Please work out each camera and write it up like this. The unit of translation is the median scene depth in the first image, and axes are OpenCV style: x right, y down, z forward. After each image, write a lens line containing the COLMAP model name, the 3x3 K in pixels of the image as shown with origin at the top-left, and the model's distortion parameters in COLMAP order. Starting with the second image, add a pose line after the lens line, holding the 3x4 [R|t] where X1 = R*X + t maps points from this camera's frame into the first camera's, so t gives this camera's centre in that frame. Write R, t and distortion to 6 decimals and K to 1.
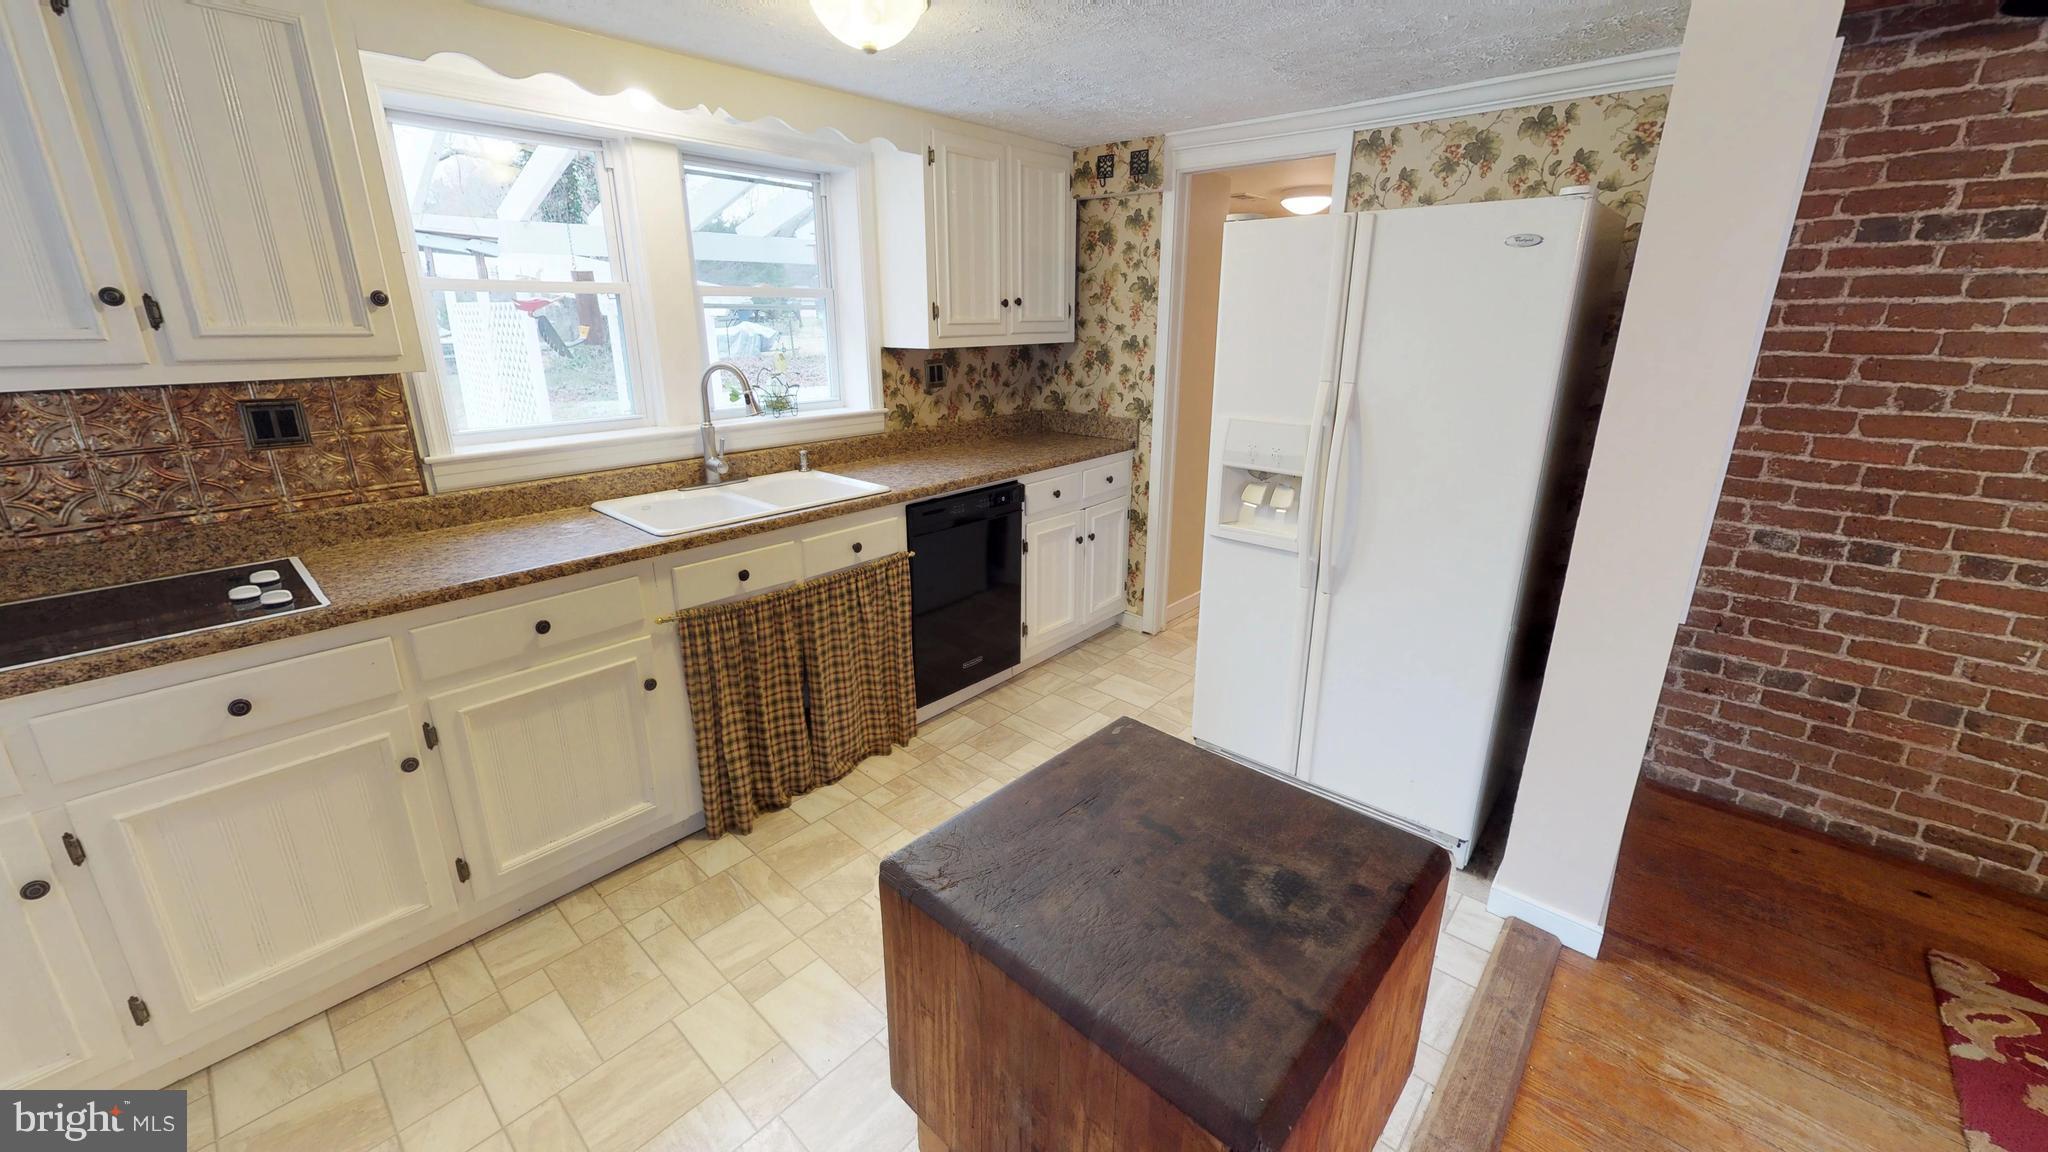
lens RADIAL K [[787.4, 0, 1027.5], [0, 787.4, 556.6], [0, 0, 1]] dist [0.002137, 0.000729]
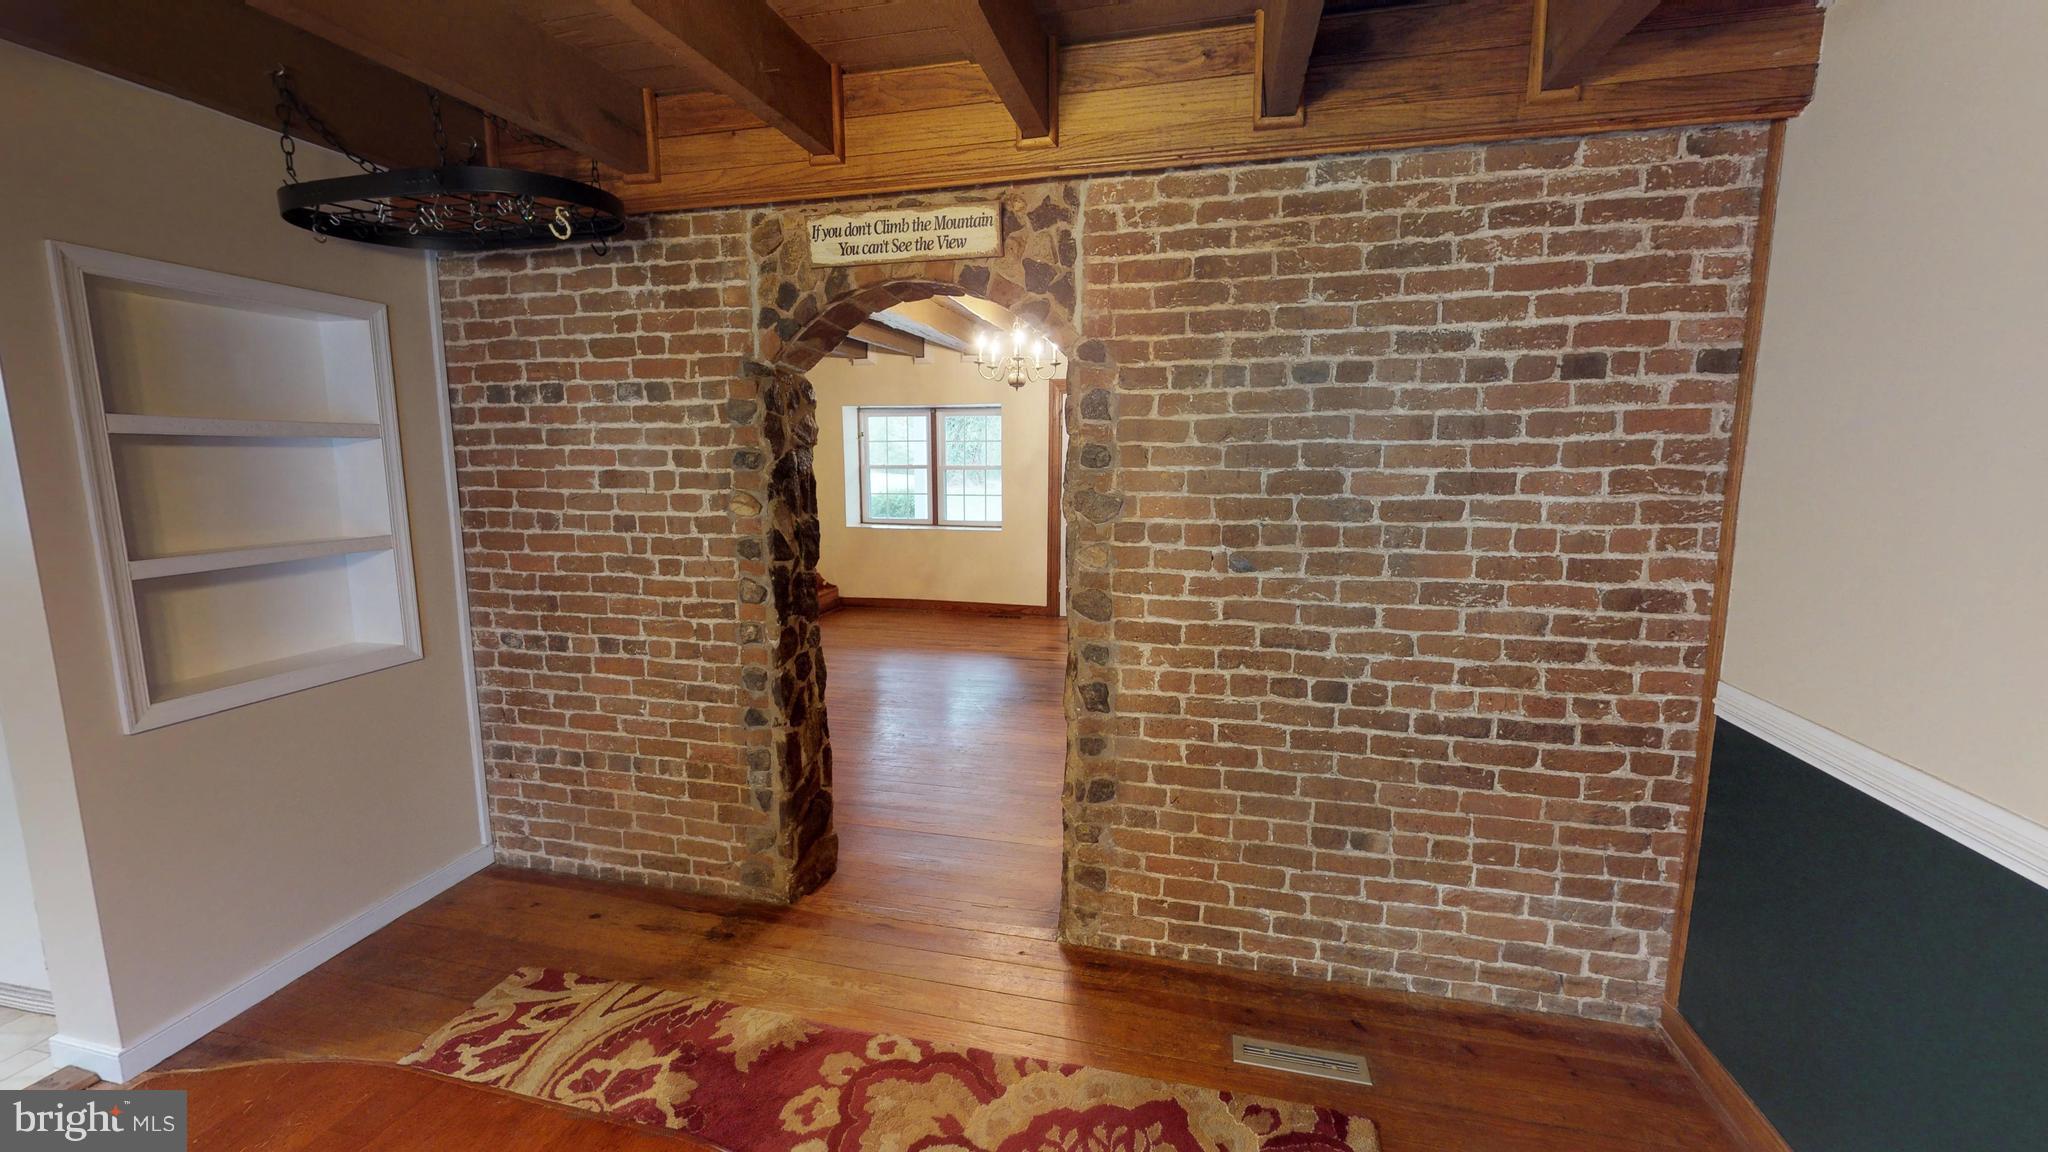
lens RADIAL K [[787.4, 0, 1020.5], [0, 787.4, 567.3], [0, 0, 1]] dist [0.002137, 0.000729]
pose [[0.879130, -0.077222, 0.470284, 1.134793], [0.146833, 0.982671, -0.113125, 0.126158], [-0.453399, 0.168505, 0.875235, -0.436002]]
